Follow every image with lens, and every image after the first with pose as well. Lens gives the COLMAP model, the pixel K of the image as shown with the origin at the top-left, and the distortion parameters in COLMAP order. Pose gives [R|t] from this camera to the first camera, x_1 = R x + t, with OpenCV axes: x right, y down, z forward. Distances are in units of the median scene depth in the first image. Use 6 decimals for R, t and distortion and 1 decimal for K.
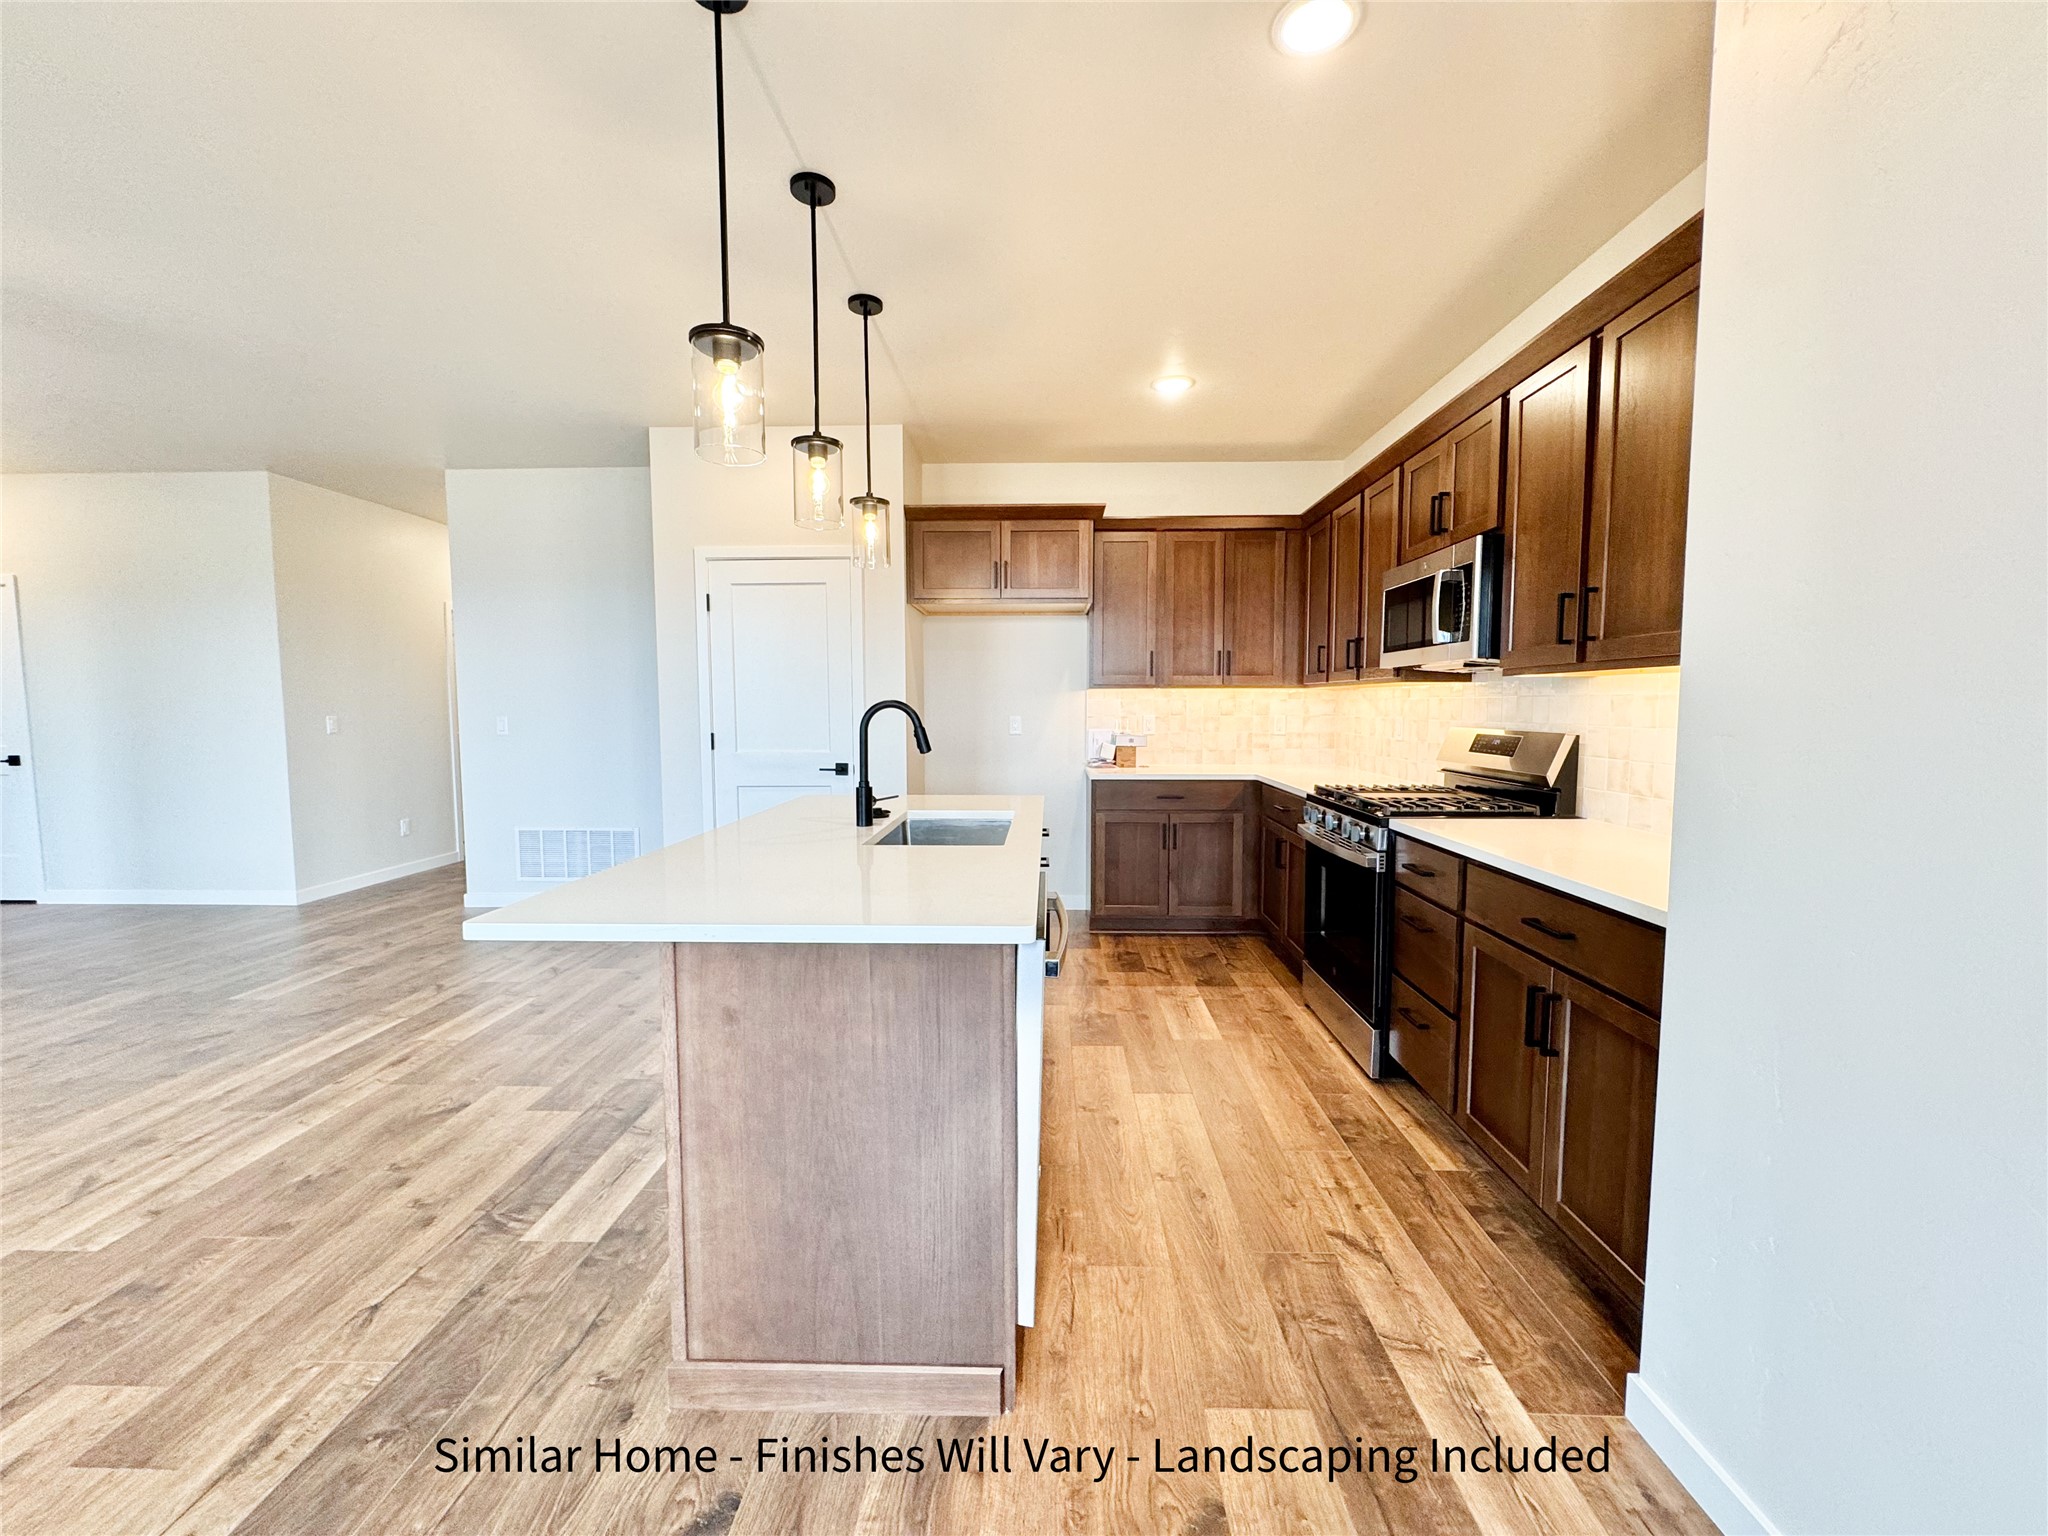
lens RADIAL K [[814.8, 0, 1023.2], [0, 814.8, 764.7], [0, 0, 1]] dist [-0.001619, 0.000661]
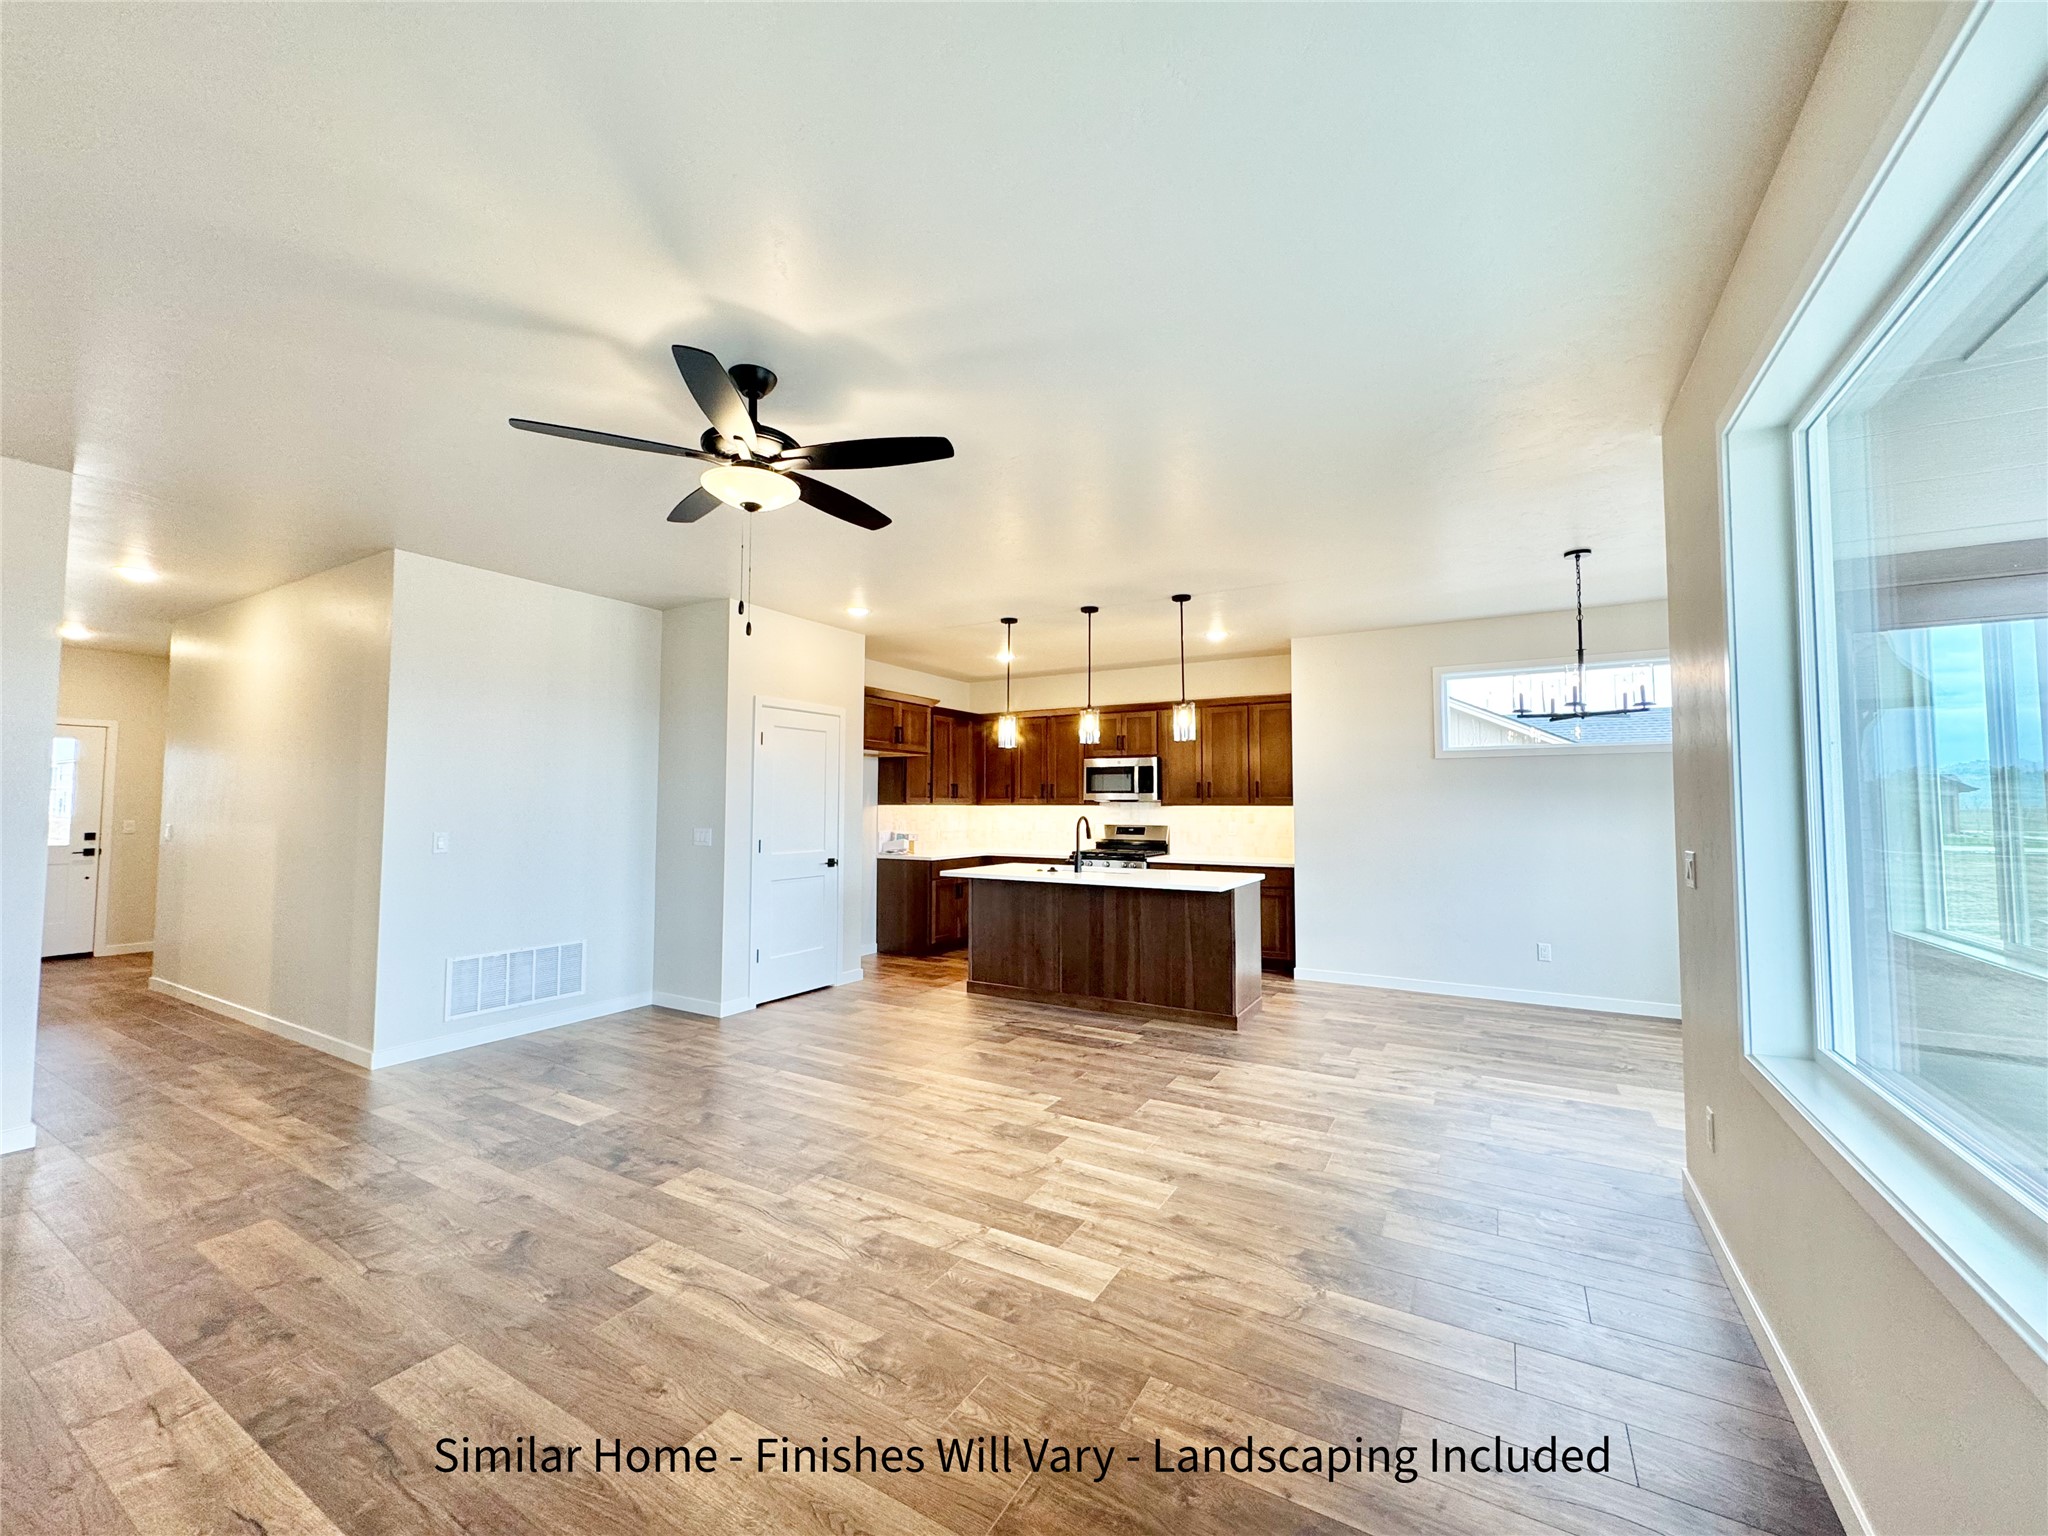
lens RADIAL K [[814.8, 0, 1023.2], [0, 814.8, 764.7], [0, 0, 1]] dist [-0.001619, 0.000661]
pose [[0.481390, 0.047464, 0.875221, -1.917584], [0.061839, 0.994205, -0.087930, -0.026973], [-0.874323, 0.096451, 0.475665, 0.037413]]
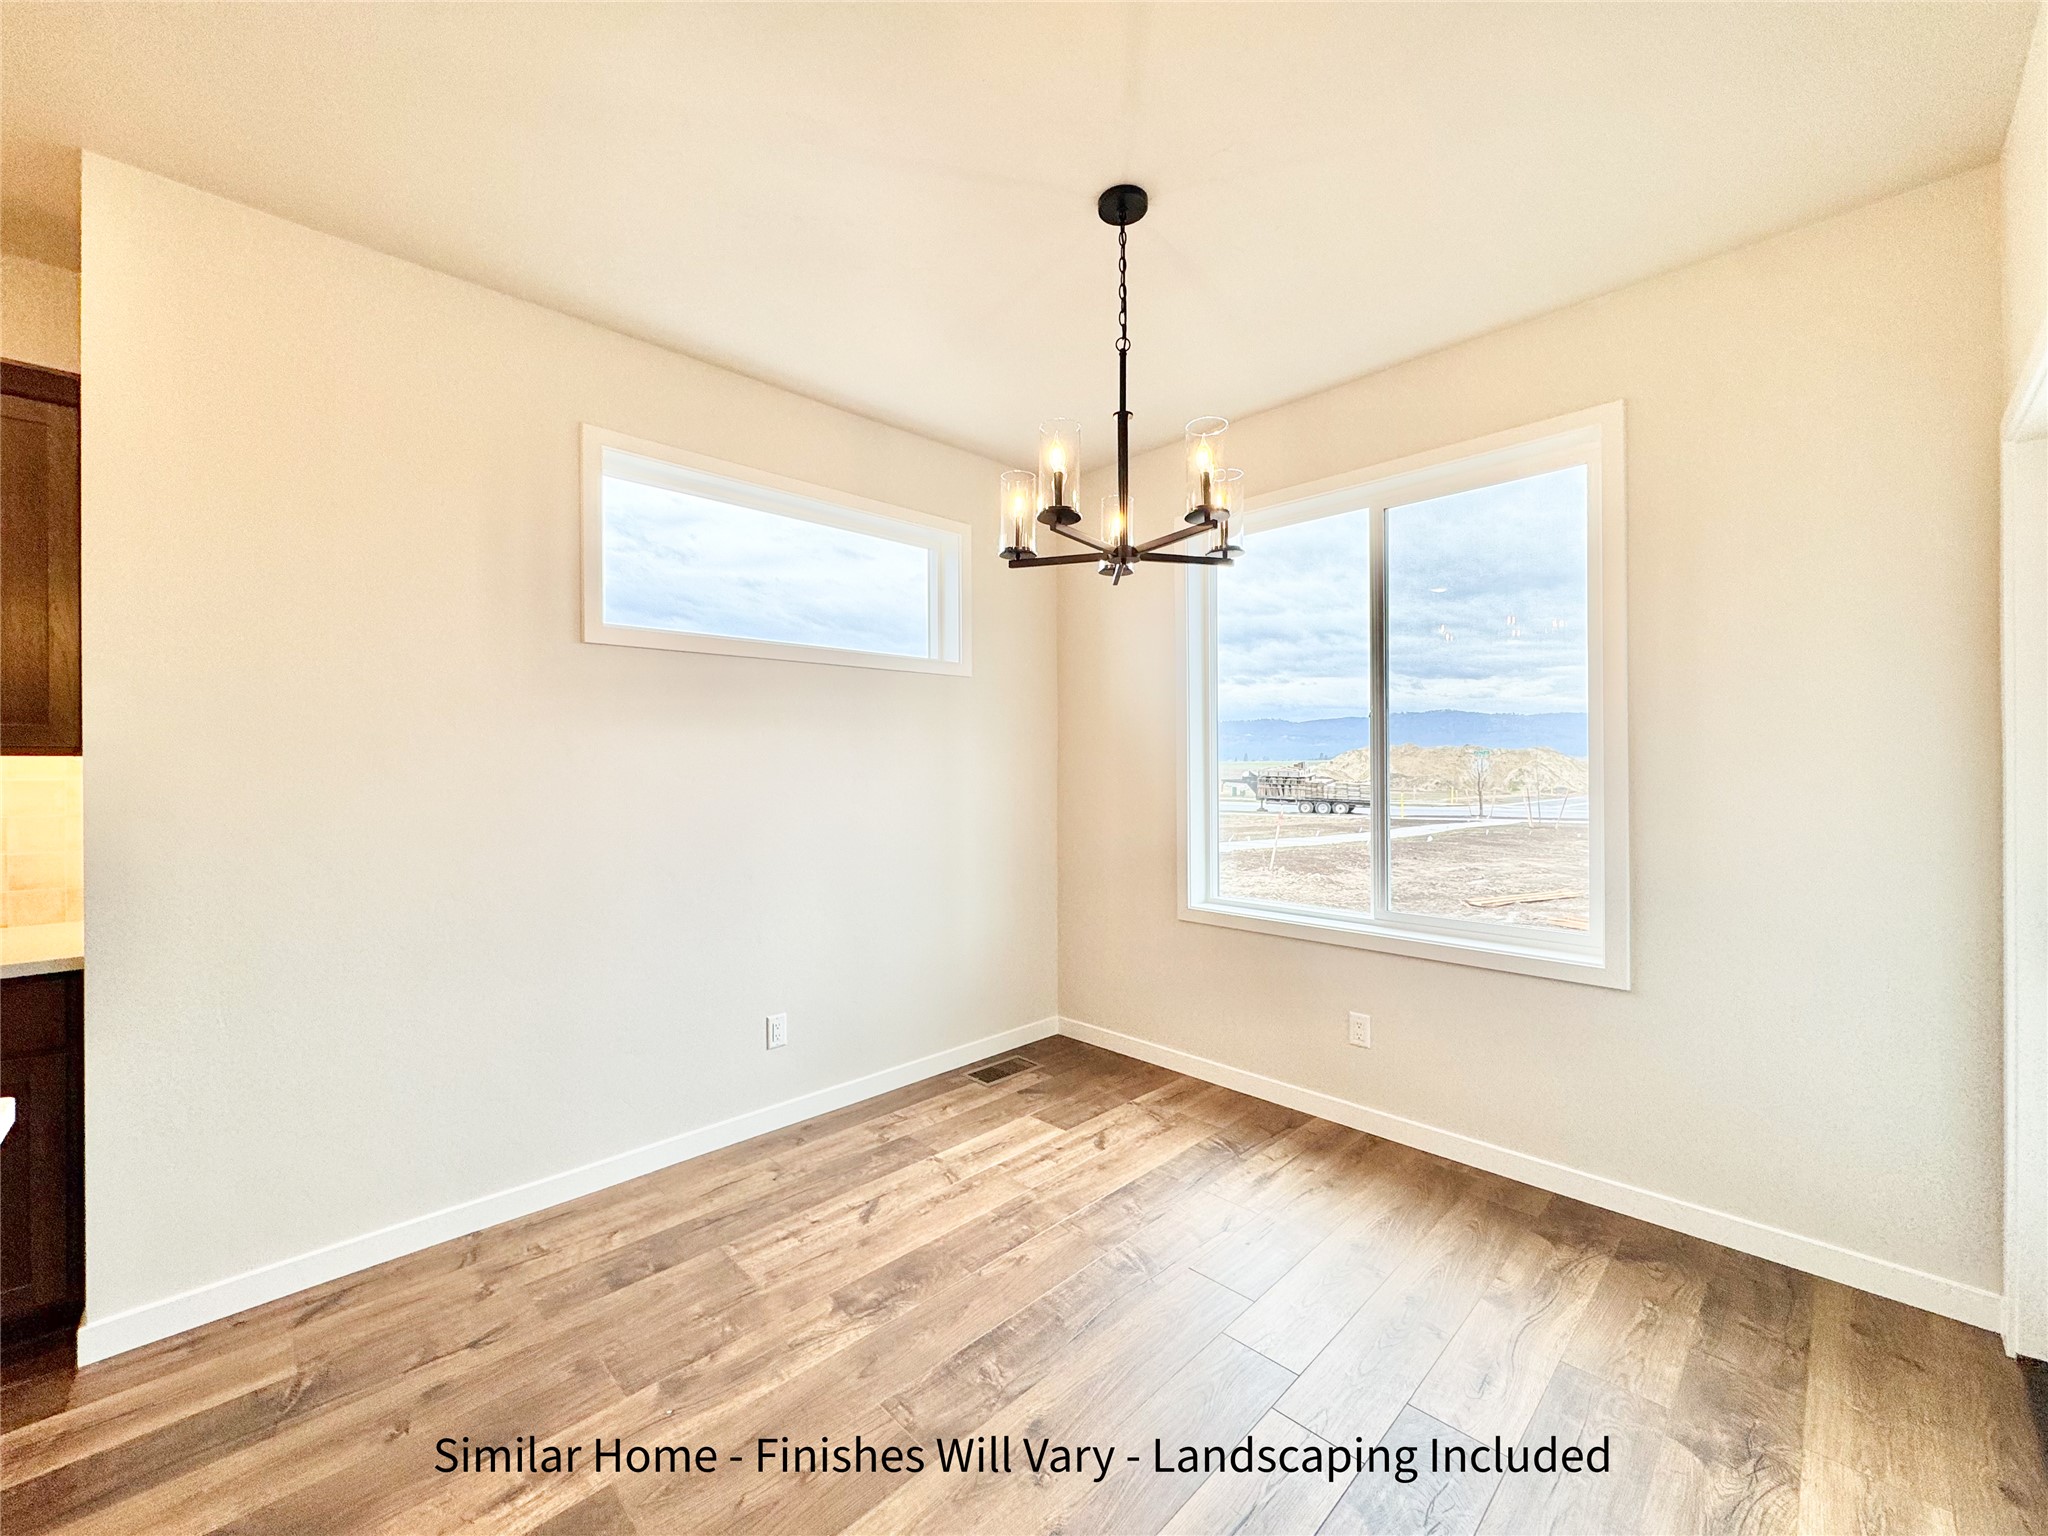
lens RADIAL K [[814.8, 0, 1023.2], [0, 814.8, 764.7], [0, 0, 1]] dist [-0.001619, 0.000661]
pose [[-0.718434, 0.004553, 0.695580, -0.570272], [0.056443, 0.997063, 0.051771, -0.047134], [-0.693301, 0.076455, -0.716581, 0.406602]]
